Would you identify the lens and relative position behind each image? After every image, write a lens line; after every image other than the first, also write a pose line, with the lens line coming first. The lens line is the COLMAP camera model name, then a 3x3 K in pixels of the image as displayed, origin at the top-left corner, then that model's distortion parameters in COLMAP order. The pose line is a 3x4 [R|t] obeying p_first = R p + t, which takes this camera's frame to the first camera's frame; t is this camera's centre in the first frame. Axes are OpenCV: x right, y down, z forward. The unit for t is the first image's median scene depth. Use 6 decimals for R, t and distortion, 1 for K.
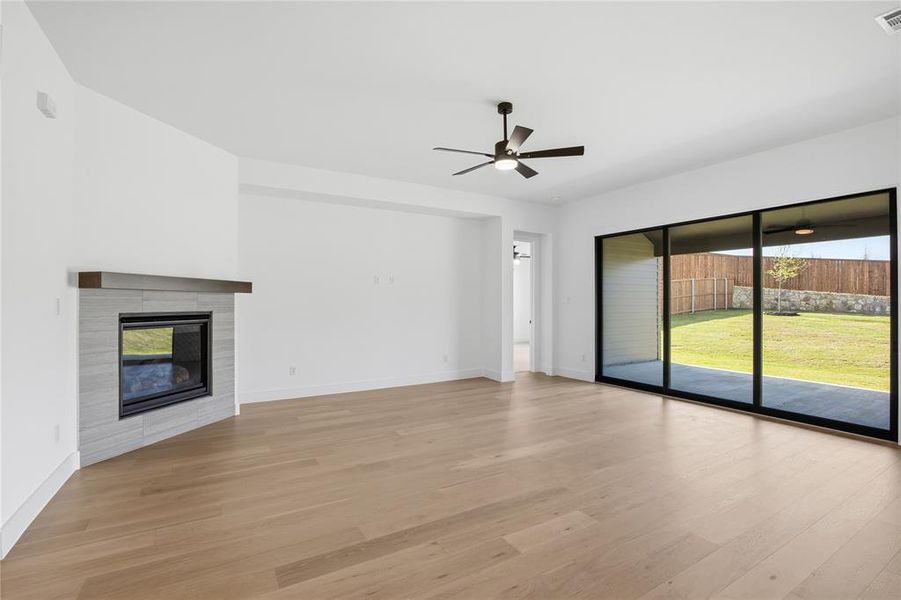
lens RADIAL K [[422.1, 0, 461.0], [0, 422.1, 298.4], [0, 0, 1]] dist [-0.008777, 0.000347]
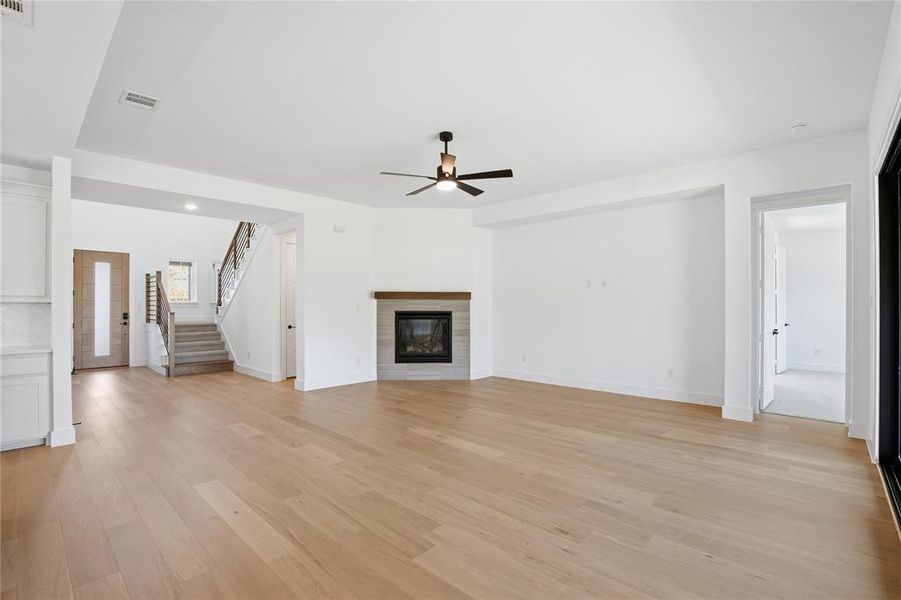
lens RADIAL K [[422.1, 0, 451.7], [0, 422.1, 299.2], [0, 0, 1]] dist [-0.008777, 0.000347]
pose [[0.272224, -0.009948, -0.962182, 0.666846], [0.011879, 0.999905, -0.006977, -0.002425], [0.962161, -0.009531, 0.272316, 0.378362]]
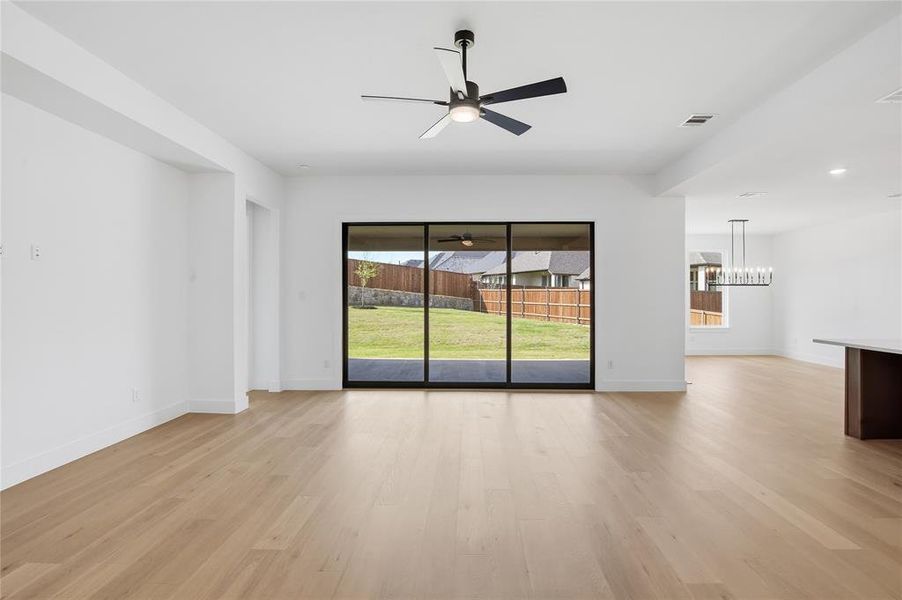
lens RADIAL K [[422.5, 0, 456.7], [0, 422.5, 295.4], [0, 0, 1]] dist [-0.008777, 0.000347]
pose [[0.542680, 0.002934, 0.839935, -0.288950], [-0.005313, 0.999986, -0.000061, 0.002909], [-0.839923, -0.004430, 0.542688, 0.328206]]
